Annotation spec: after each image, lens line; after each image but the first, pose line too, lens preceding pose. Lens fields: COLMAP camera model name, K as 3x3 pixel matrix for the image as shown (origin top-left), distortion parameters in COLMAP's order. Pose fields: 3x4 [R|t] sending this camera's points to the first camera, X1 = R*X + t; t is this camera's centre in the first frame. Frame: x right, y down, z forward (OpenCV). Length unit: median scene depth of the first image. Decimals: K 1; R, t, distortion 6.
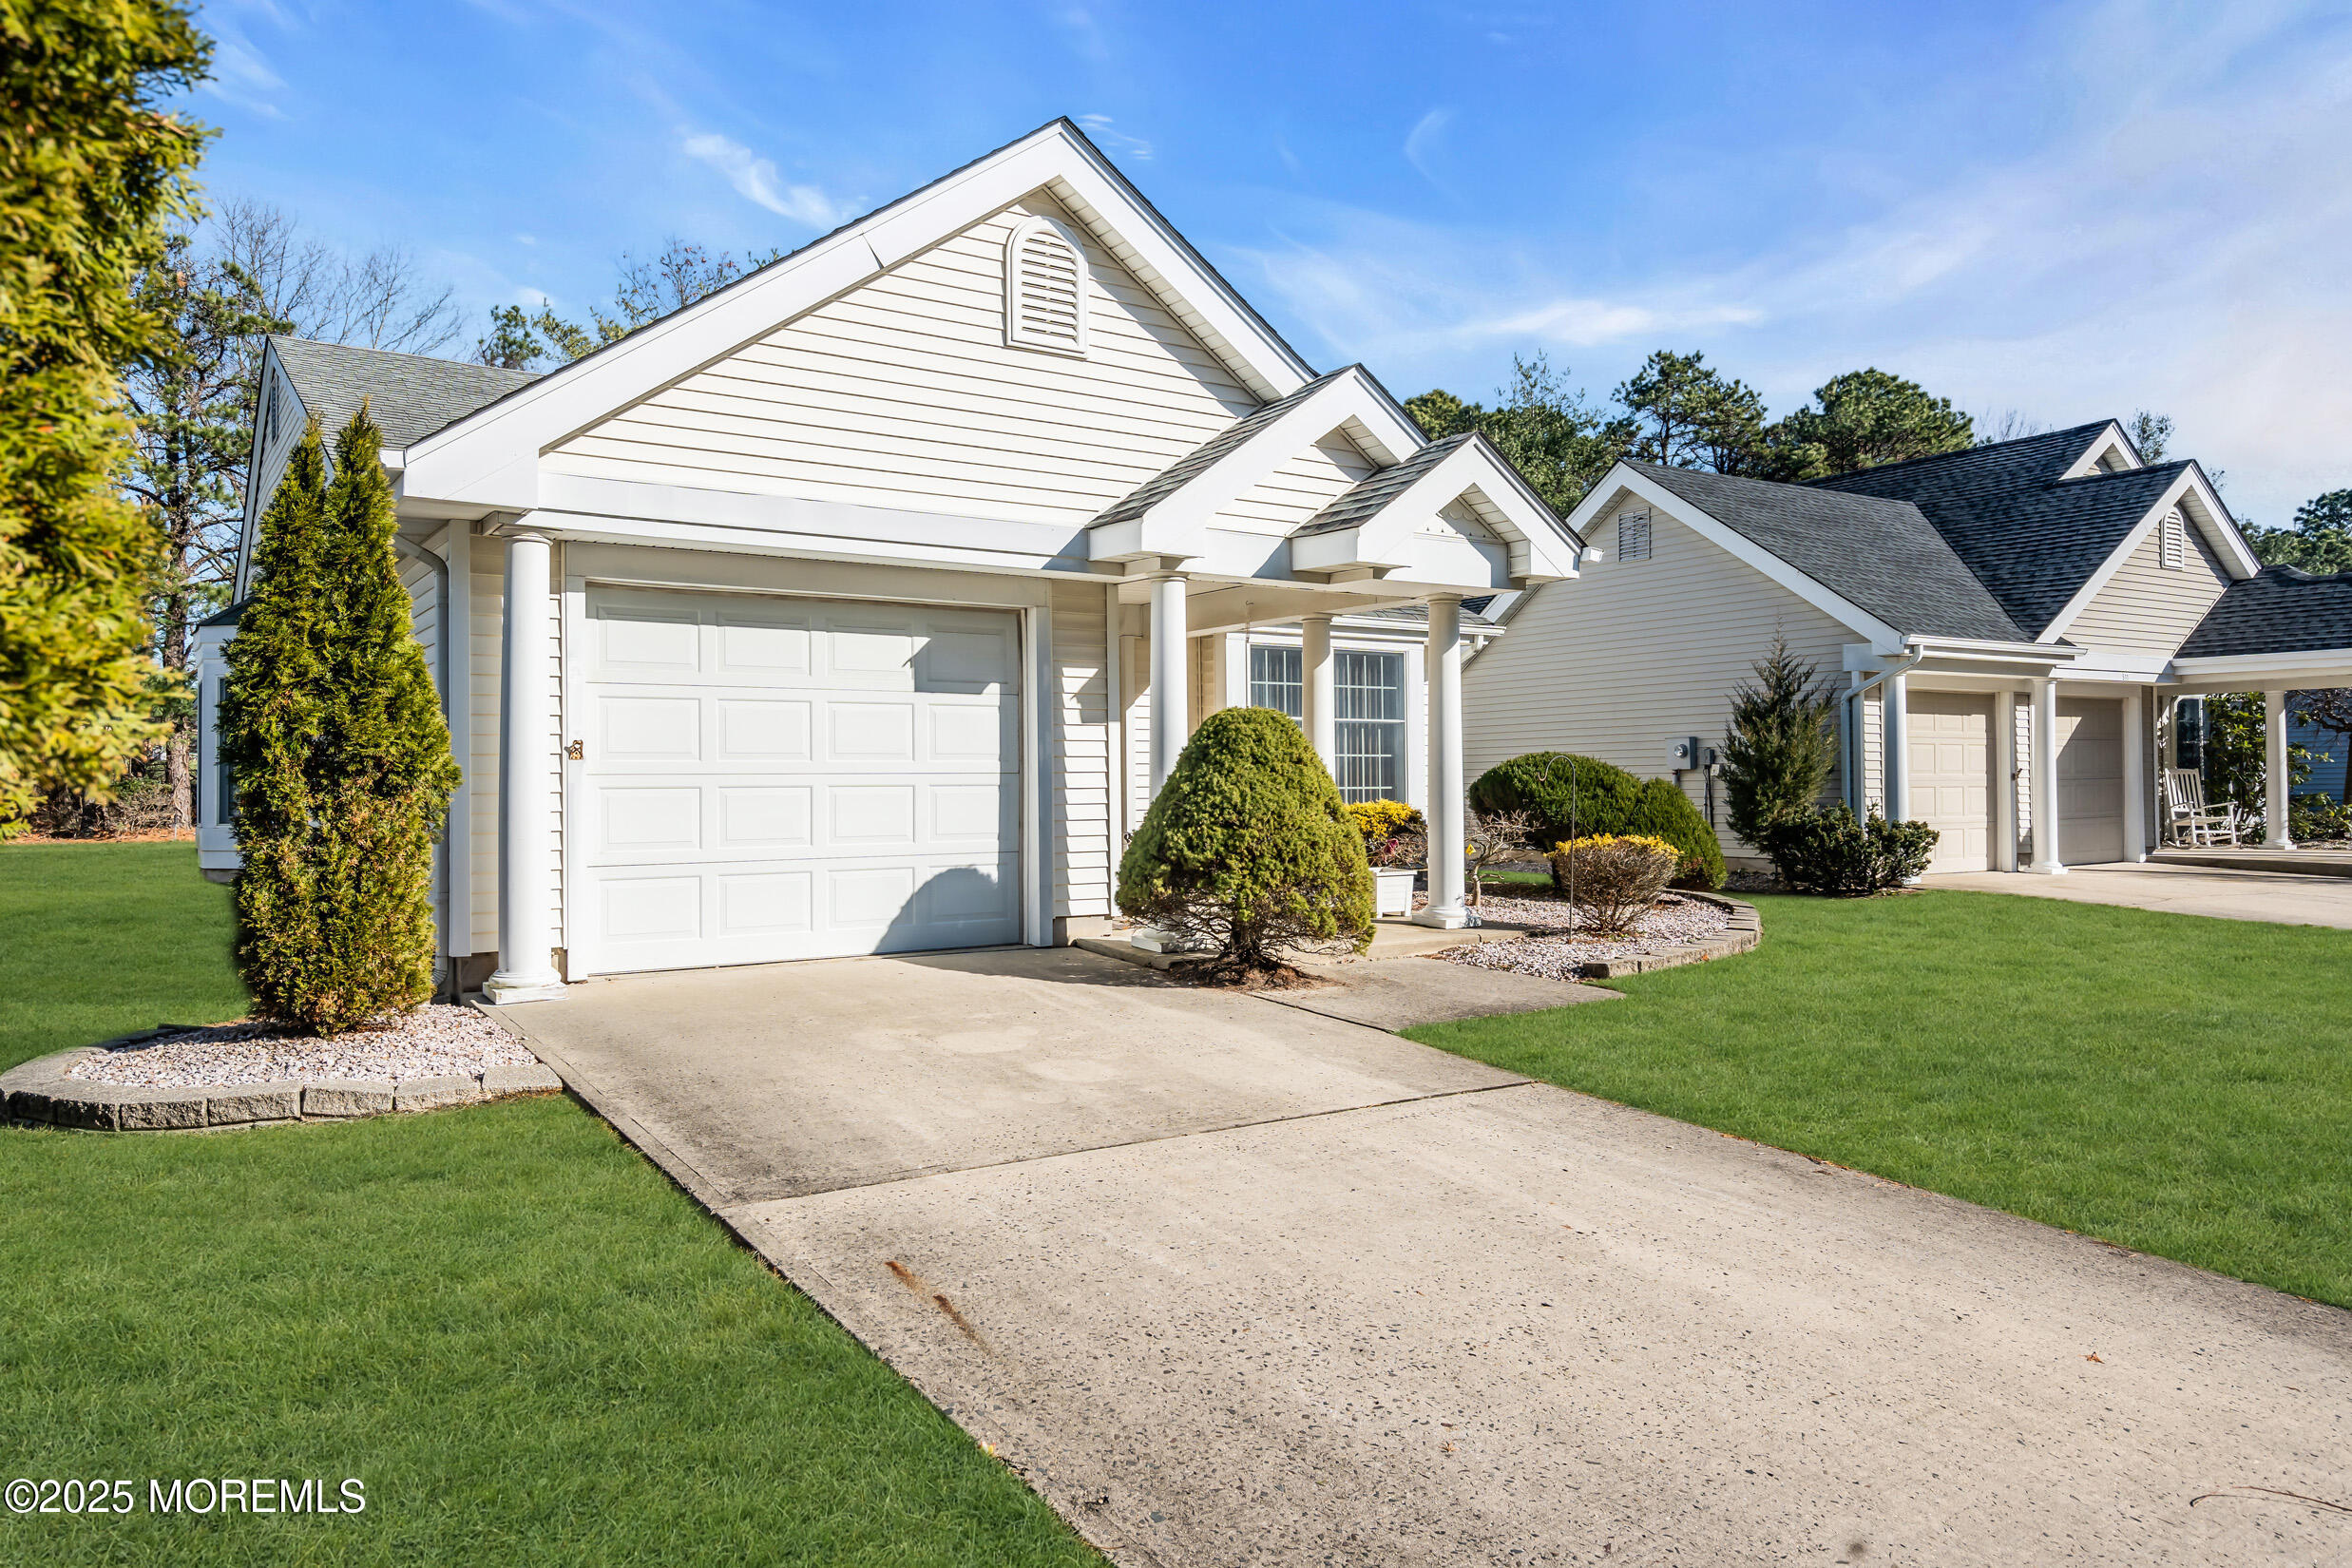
lens RADIAL K [[1550.7, 0, 1171.9], [0, 1550.7, 765.4], [0, 0, 1]] dist [0.004023, -0.001451]
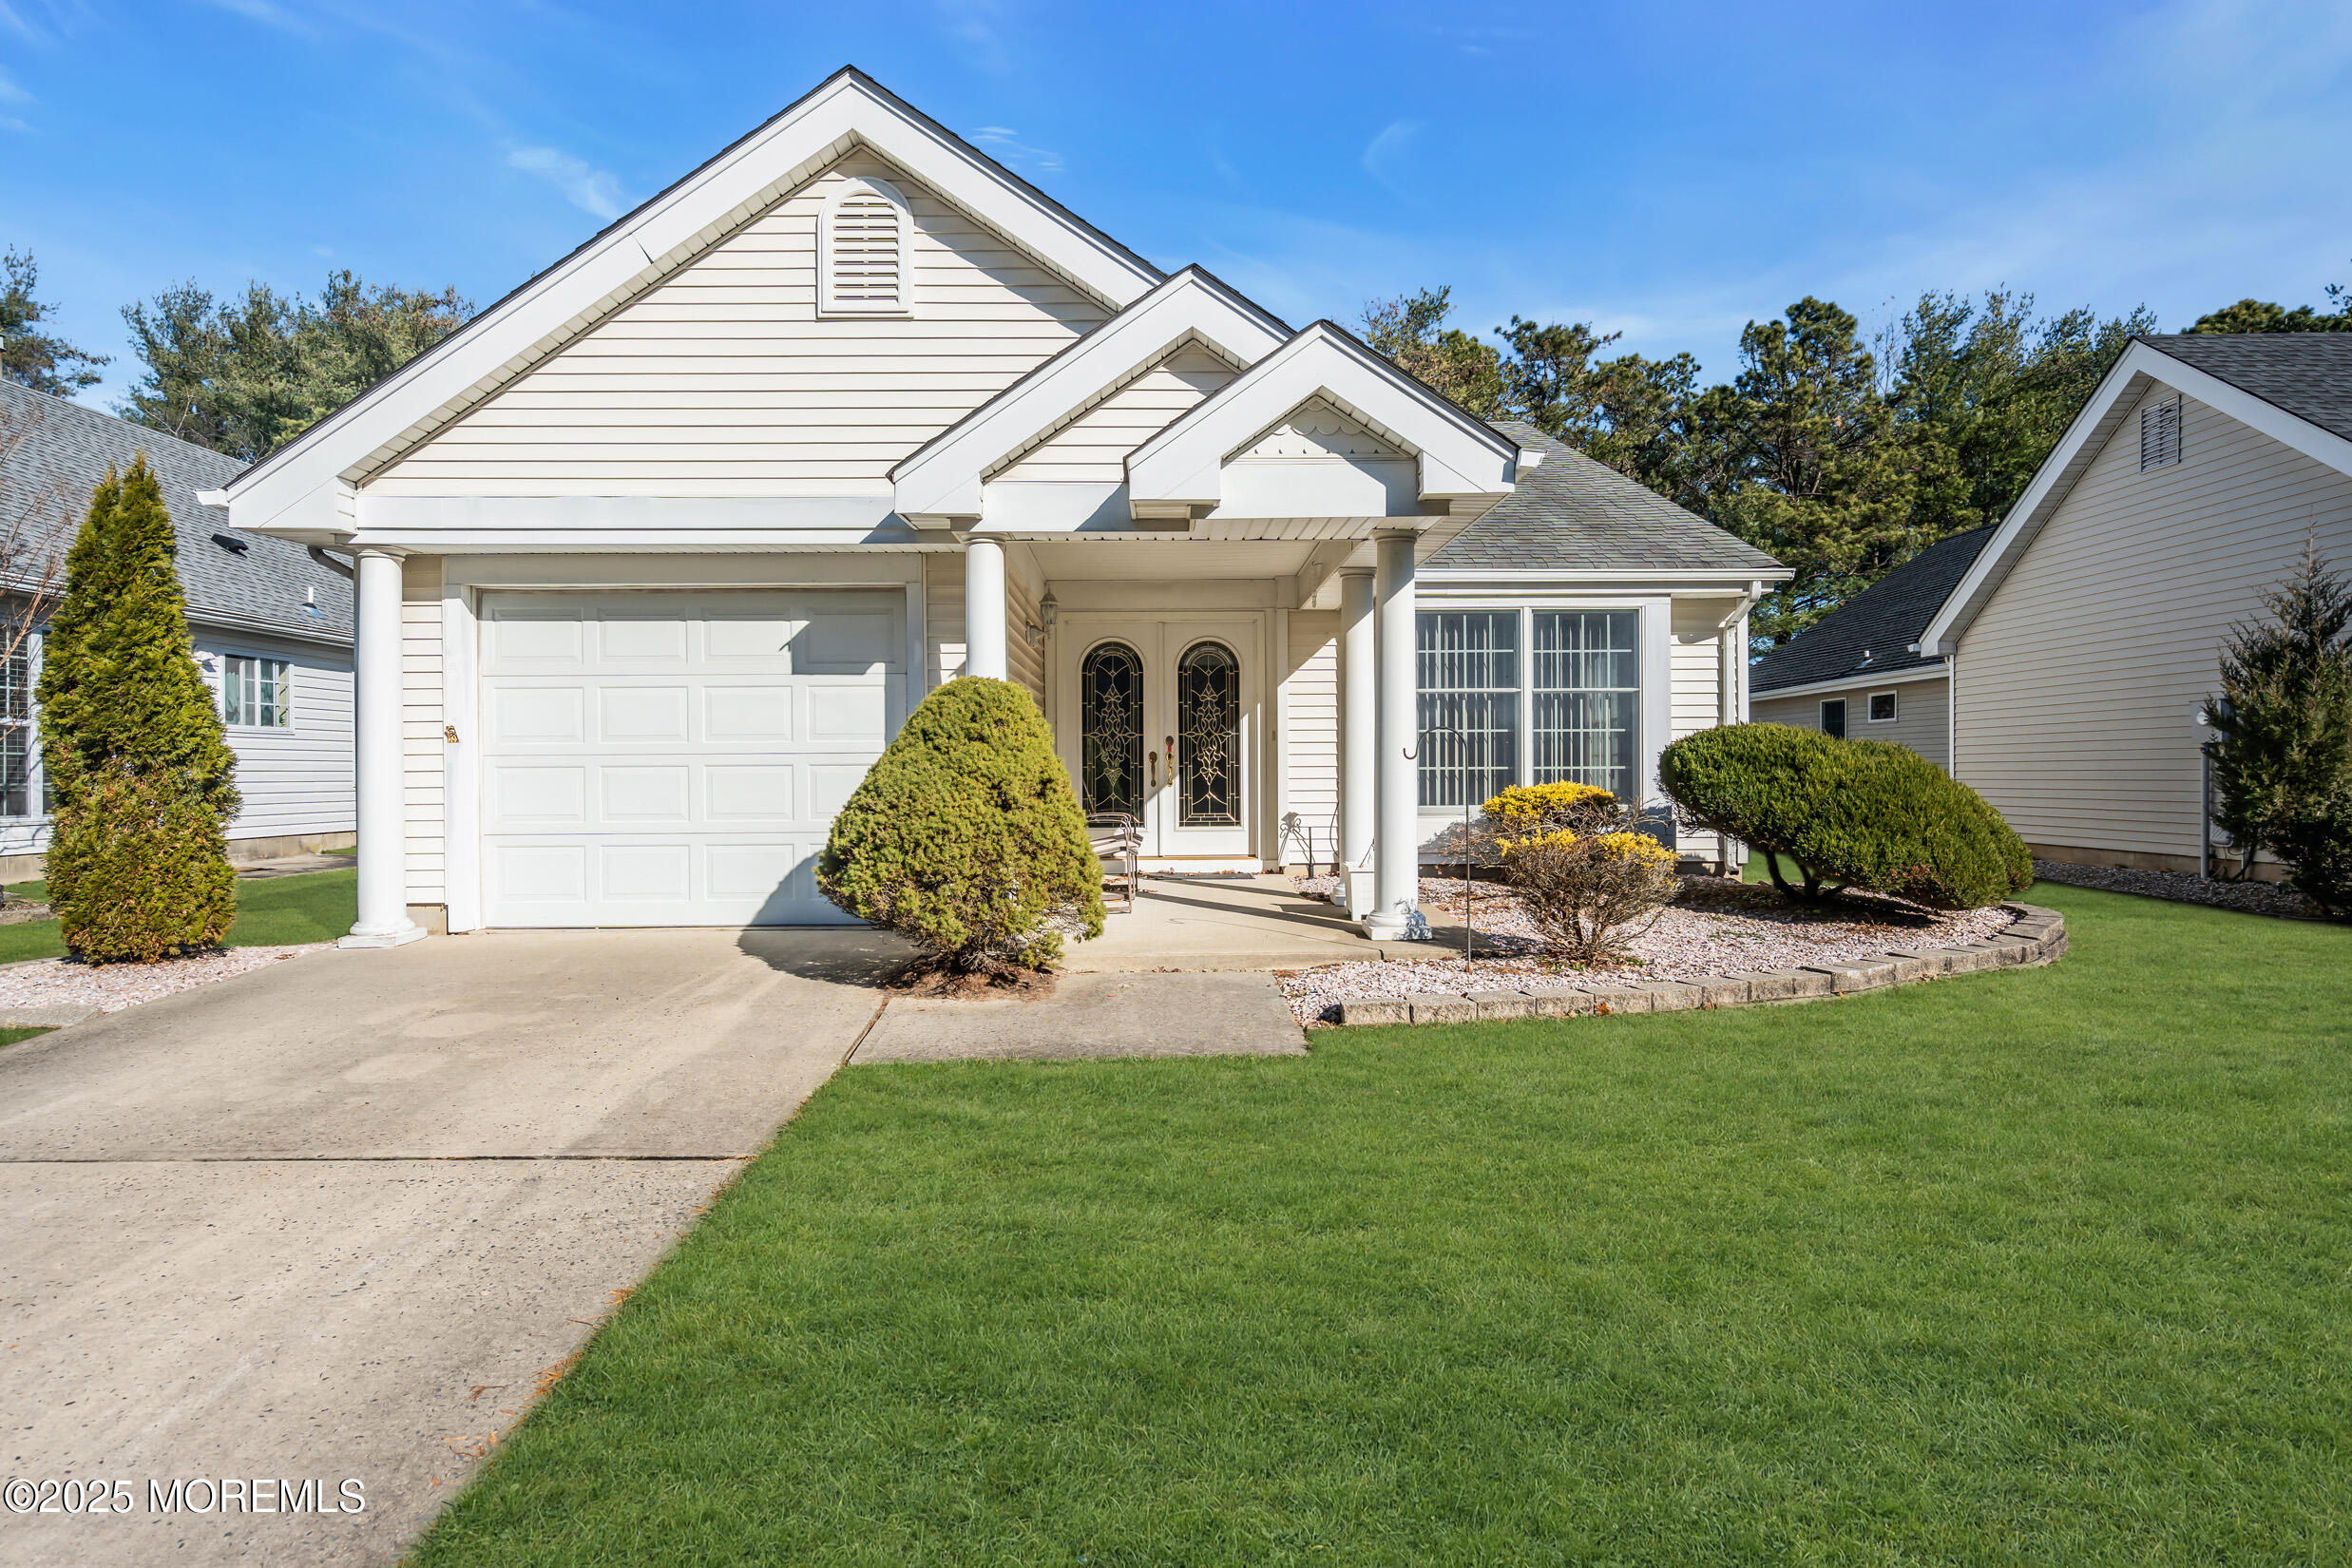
lens RADIAL K [[1321.0, 0, 1176.0], [0, 1321.0, 784.0], [0, 0, 1]] dist [0.004539, 0.000389]
pose [[0.835928, 0.007448, -0.548788, 0.513587], [0.007405, 0.999664, 0.024848, 0.005253], [0.548788, -0.024835, 0.835592, 0.391666]]
